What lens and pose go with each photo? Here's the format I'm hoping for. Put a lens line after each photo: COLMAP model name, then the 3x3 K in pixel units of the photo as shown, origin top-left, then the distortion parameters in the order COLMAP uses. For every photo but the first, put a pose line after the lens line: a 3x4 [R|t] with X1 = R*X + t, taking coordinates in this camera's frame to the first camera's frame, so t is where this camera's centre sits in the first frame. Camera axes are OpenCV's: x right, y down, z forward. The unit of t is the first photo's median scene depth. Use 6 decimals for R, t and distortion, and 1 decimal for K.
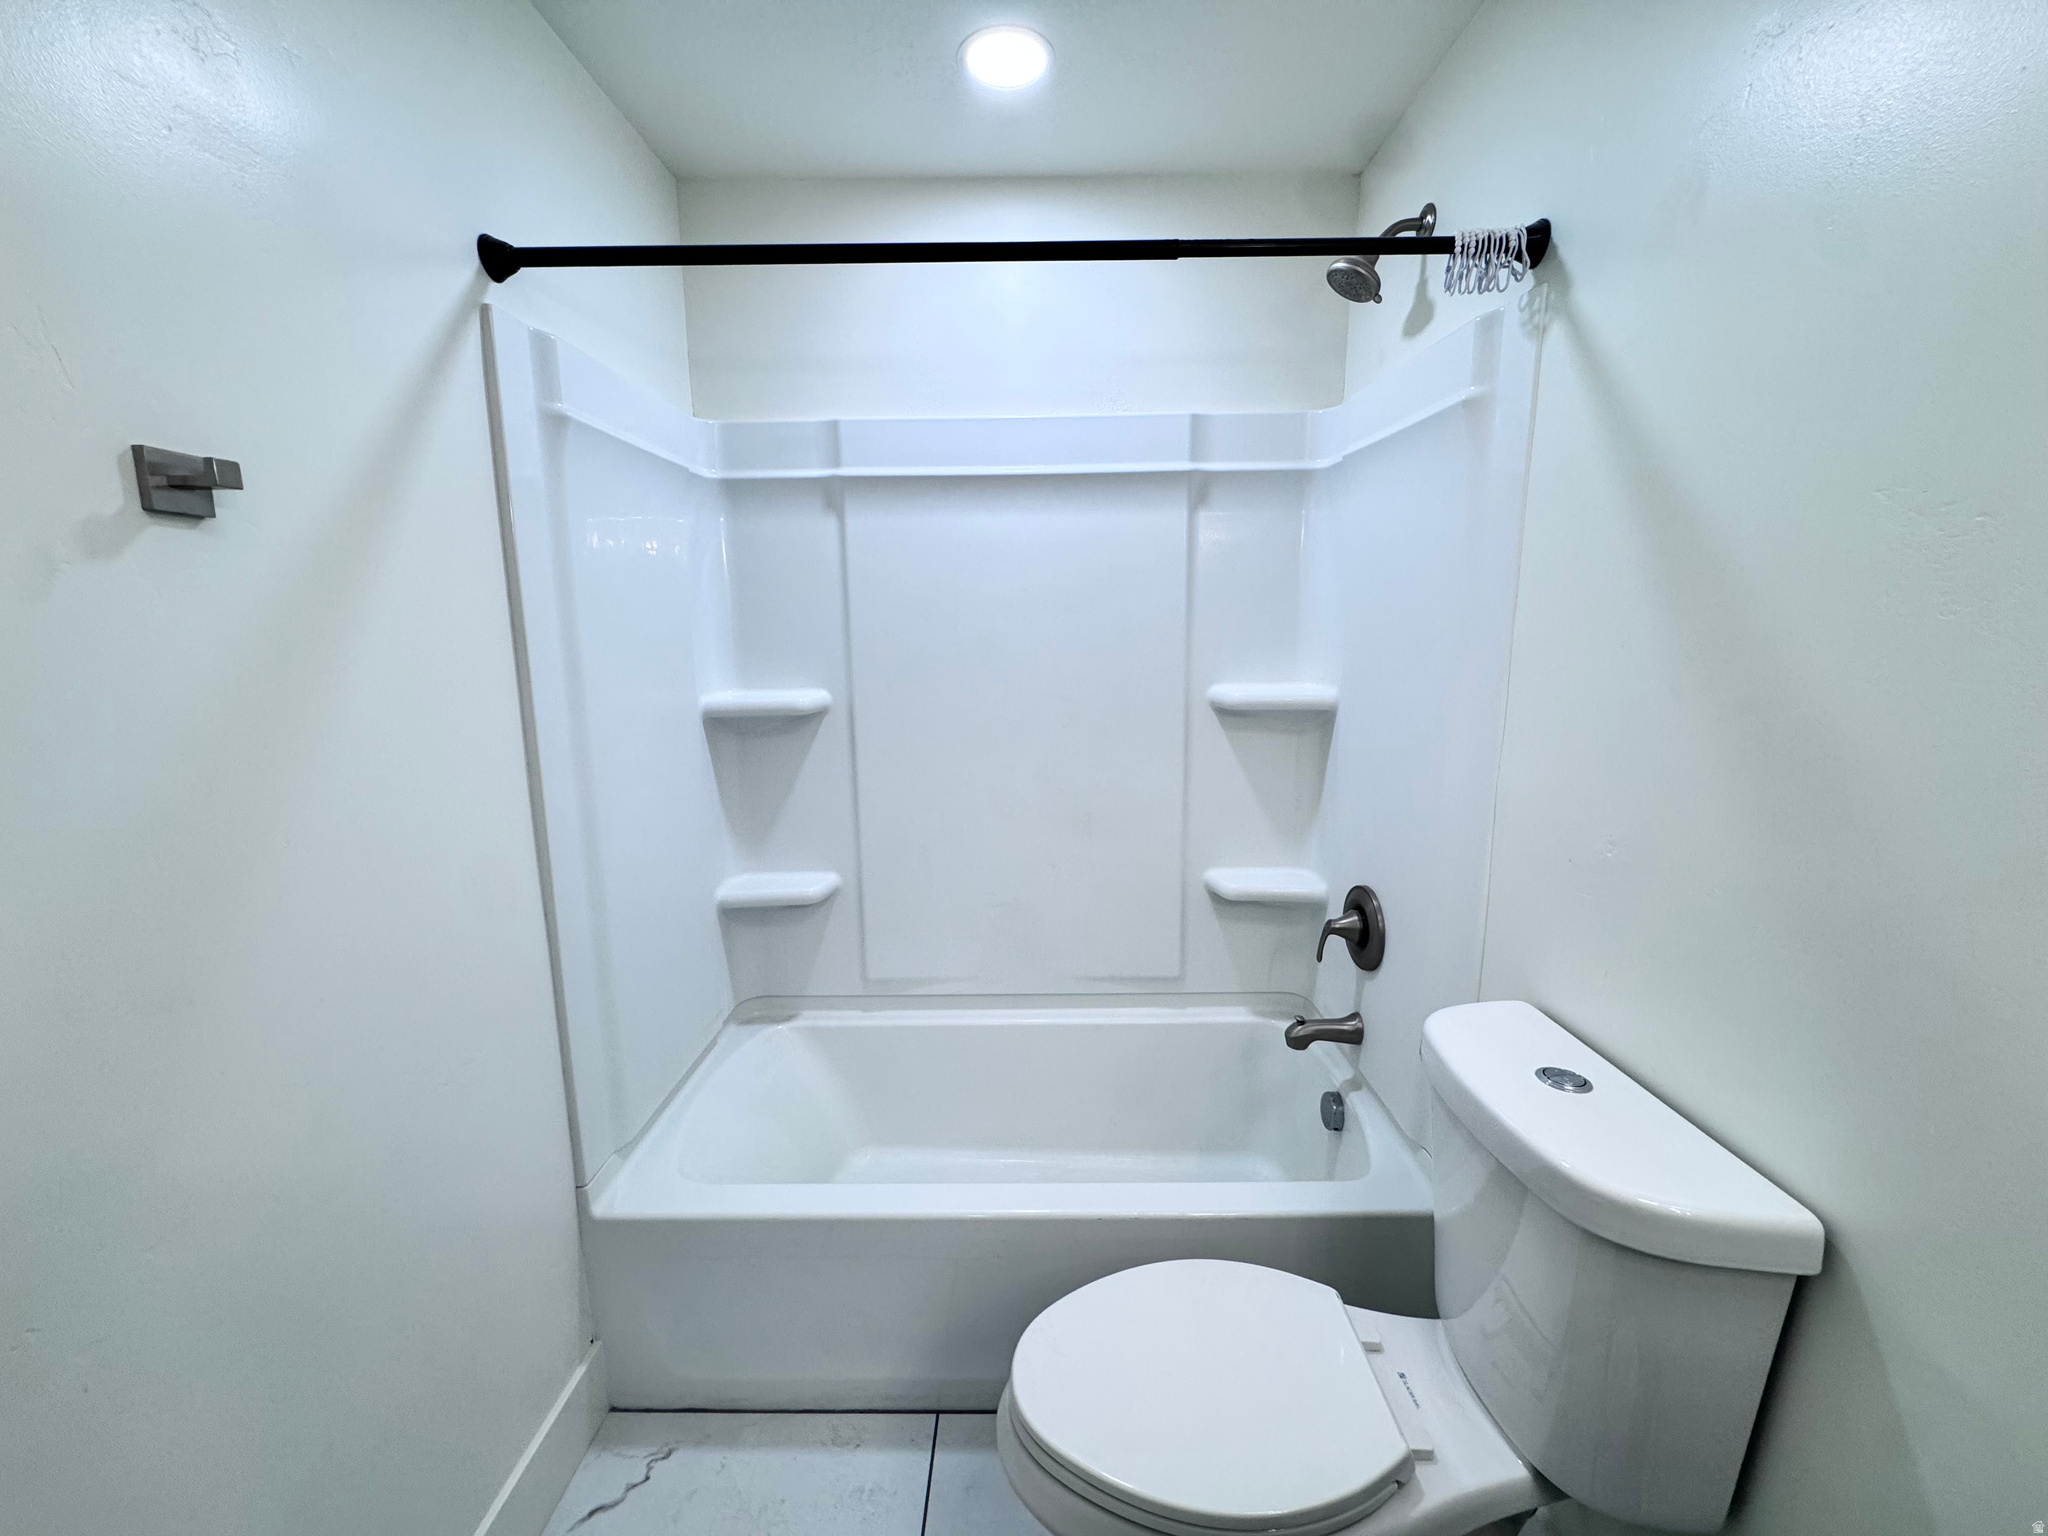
lens RADIAL K [[817.3, 0, 1030.7], [0, 817.3, 762.7], [0, 0, 1]] dist [-0.004255, 0.000801]
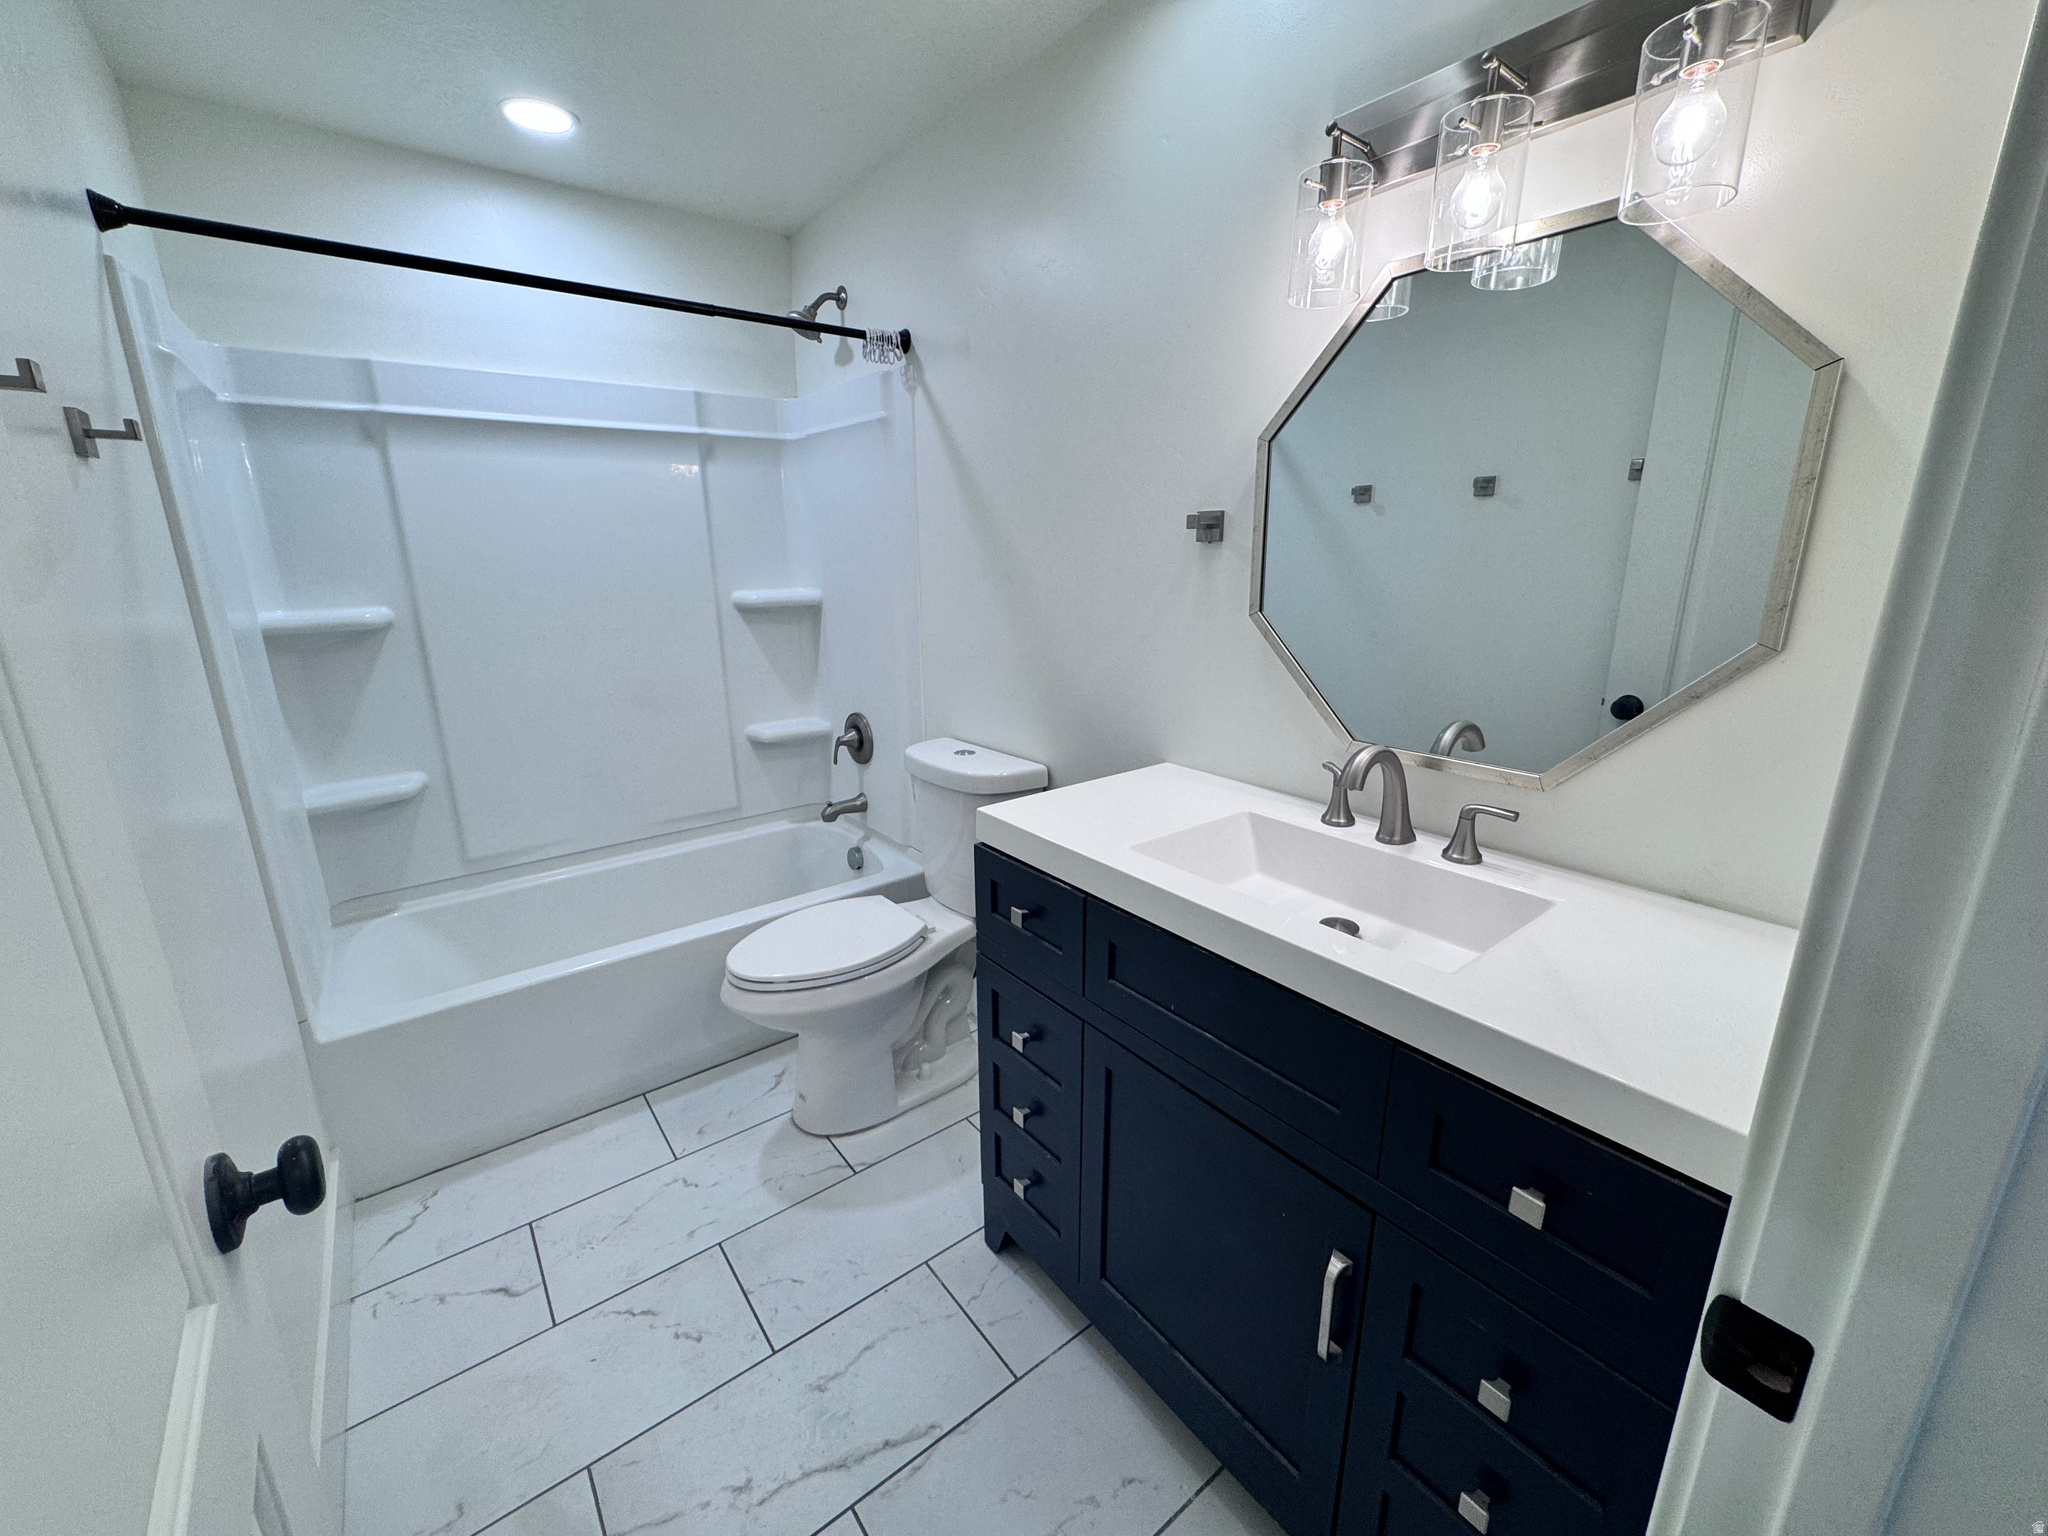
lens RADIAL K [[817.3, 0, 1027.9], [0, 817.3, 762.0], [0, 0, 1]] dist [-0.004255, 0.000801]
pose [[0.785541, -0.155547, 0.598941, -0.279409], [0.107565, 0.987481, 0.115375, 0.090591], [-0.609389, -0.026207, 0.792438, -0.443910]]
